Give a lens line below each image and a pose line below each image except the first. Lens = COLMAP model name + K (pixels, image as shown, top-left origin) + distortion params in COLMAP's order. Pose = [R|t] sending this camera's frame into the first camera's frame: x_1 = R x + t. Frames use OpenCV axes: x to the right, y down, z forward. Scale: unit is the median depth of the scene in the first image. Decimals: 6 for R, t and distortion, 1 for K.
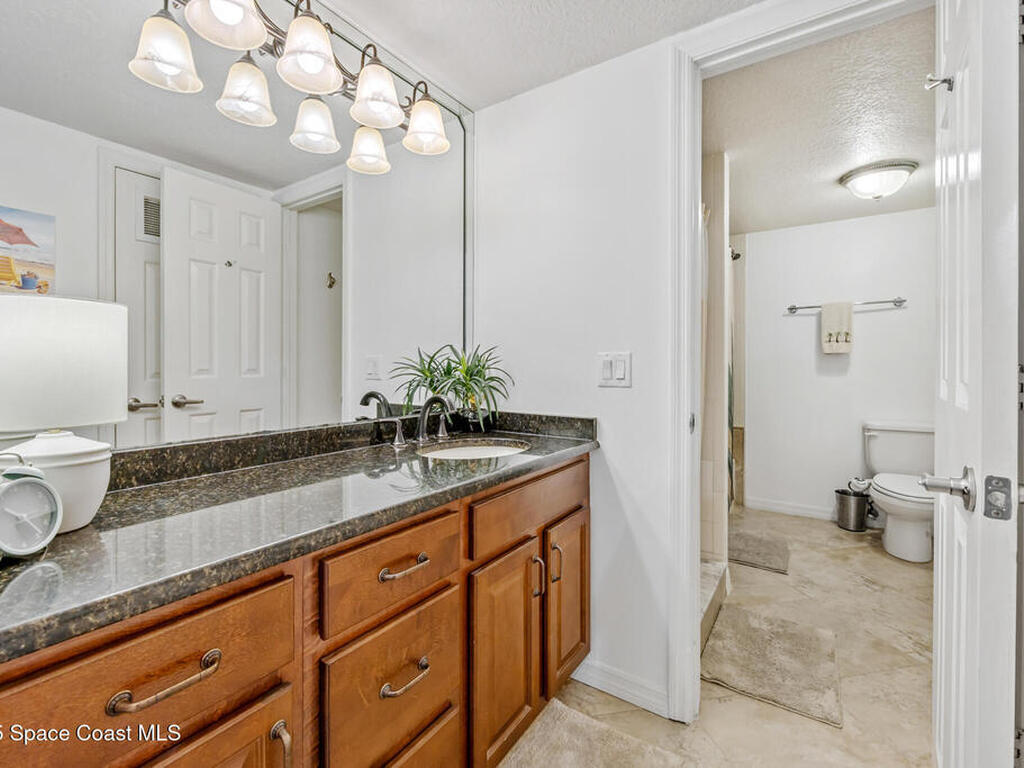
lens RADIAL K [[454.9, 0, 509.3], [0, 454.9, 374.7], [0, 0, 1]] dist [-0.001718, -0.000160]
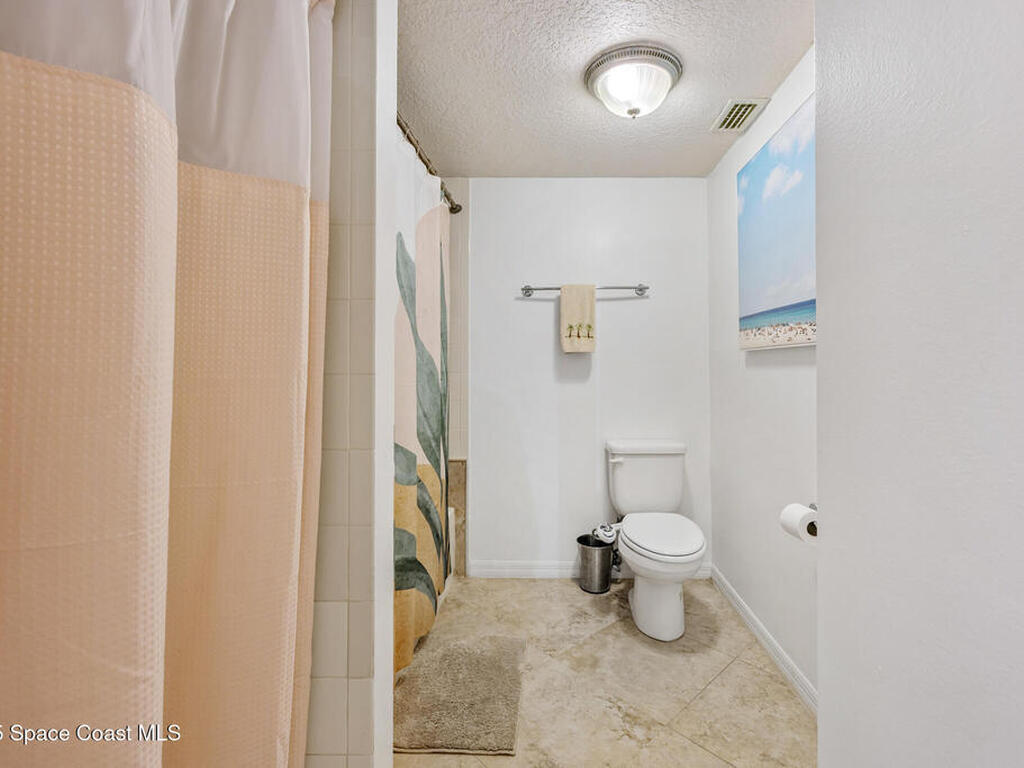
lens RADIAL K [[454.9, 0, 512.5], [0, 454.9, 379.2], [0, 0, 1]] dist [-0.001718, -0.000160]
pose [[0.873532, -0.002695, 0.486759, 0.275960], [0.002163, 0.999996, 0.001656, -0.005699], [-0.486762, -0.000394, 0.873535, 0.418841]]
